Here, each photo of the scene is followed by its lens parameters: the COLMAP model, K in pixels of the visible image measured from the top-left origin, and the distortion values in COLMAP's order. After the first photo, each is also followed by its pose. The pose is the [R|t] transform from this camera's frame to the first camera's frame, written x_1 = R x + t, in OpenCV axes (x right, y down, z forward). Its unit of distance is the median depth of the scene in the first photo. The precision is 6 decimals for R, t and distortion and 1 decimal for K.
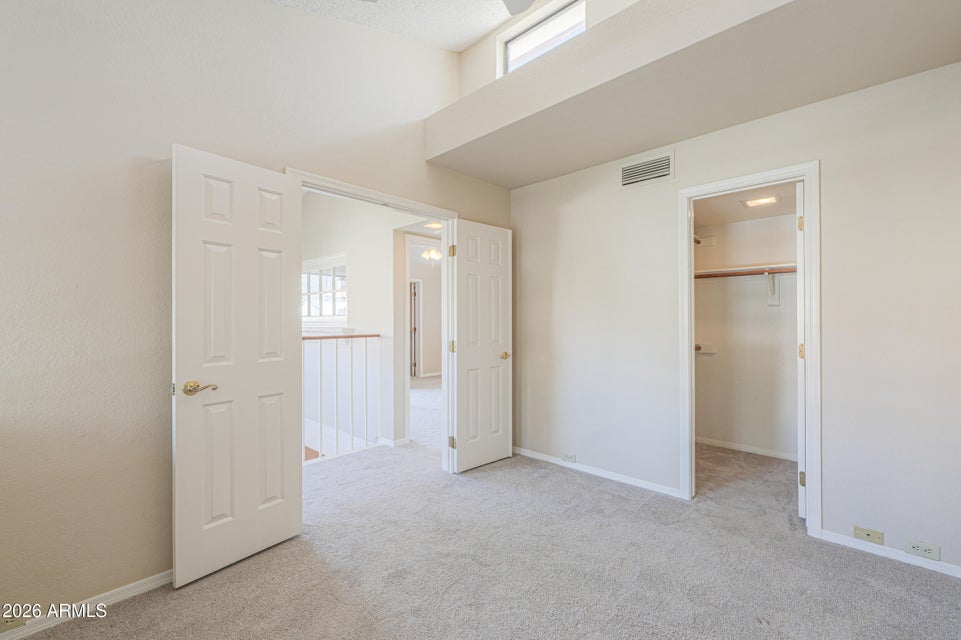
lens RADIAL K [[405.0, 0, 478.9], [0, 405.0, 319.6], [0, 0, 1]] dist [-0.002345, -0.000122]
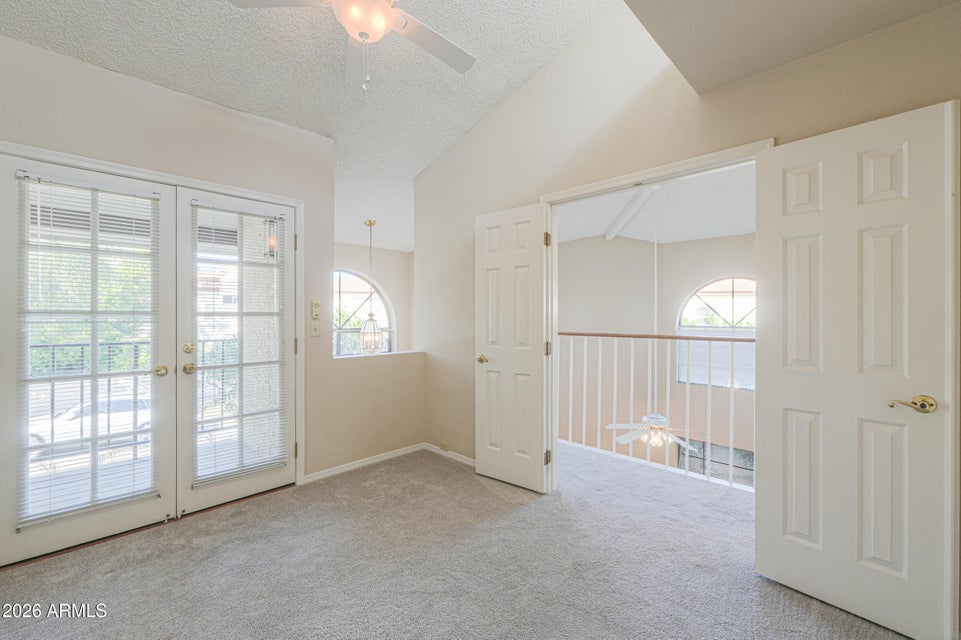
lens RADIAL K [[405.0, 0, 477.8], [0, 405.0, 319.2], [0, 0, 1]] dist [-0.002345, -0.000122]
pose [[-0.036895, 0.005388, -0.999305, 0.591480], [-0.001549, 0.999984, 0.005448, -0.002357], [0.999318, 0.001749, -0.036886, 0.635815]]
